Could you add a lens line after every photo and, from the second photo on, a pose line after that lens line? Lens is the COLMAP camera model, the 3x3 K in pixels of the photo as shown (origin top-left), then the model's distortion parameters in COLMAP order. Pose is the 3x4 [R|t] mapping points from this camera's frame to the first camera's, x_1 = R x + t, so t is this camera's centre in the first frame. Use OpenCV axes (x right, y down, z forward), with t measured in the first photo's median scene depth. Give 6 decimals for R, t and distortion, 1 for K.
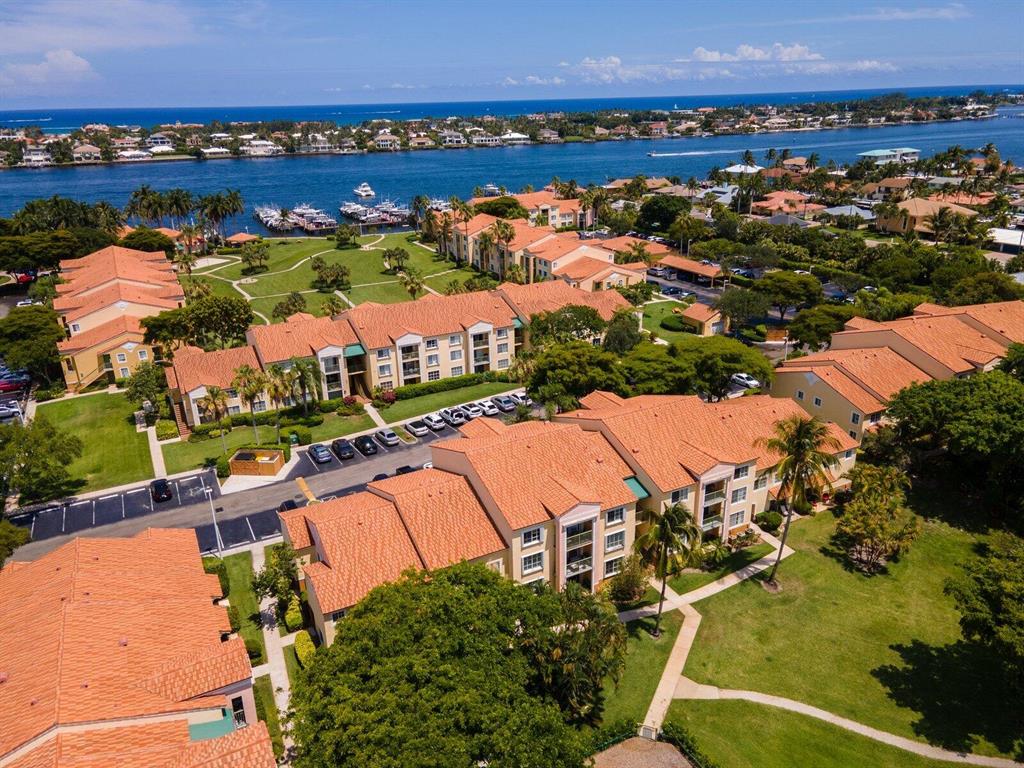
lens RADIAL K [[755.6, 0, 512.0], [0, 755.6, 384.0], [0, 0, 1]] dist [0.013225, 0.049465]
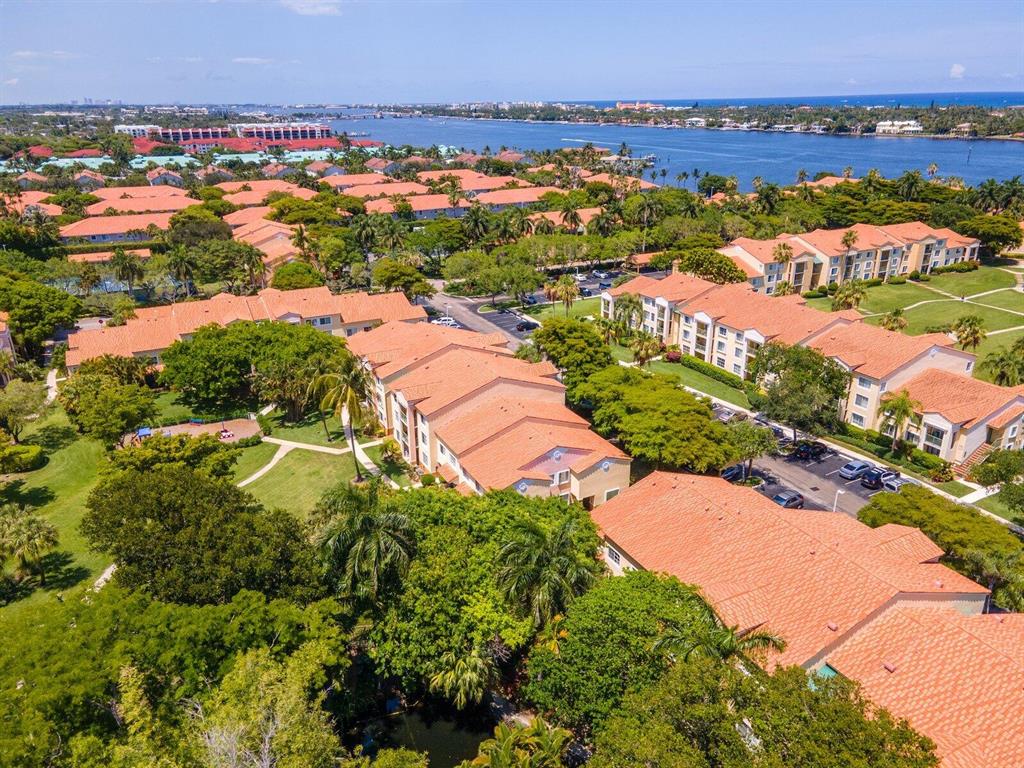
lens RADIAL K [[755.6, 0, 512.0], [0, 755.6, 384.0], [0, 0, 1]] dist [0.013225, 0.049465]
pose [[-0.008629, 0.377958, -0.925782, 0.333055], [-0.343451, 0.868375, 0.357723, -0.098566], [0.939131, 0.321048, 0.122317, 0.230288]]
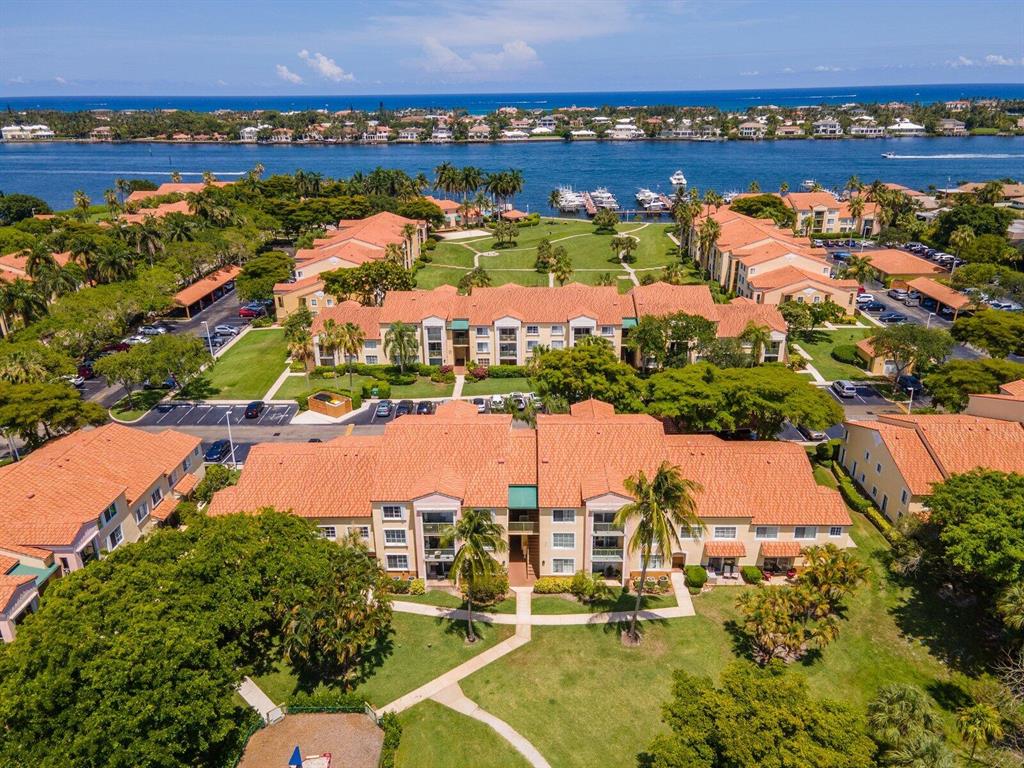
lens RADIAL K [[755.6, 0, 512.0], [0, 755.6, 384.0], [0, 0, 1]] dist [0.013225, 0.049465]
pose [[0.878057, 0.186344, -0.440785, 0.124887], [-0.178499, 0.982132, 0.059624, -0.013832], [0.444020, 0.026326, 0.895630, 0.025327]]
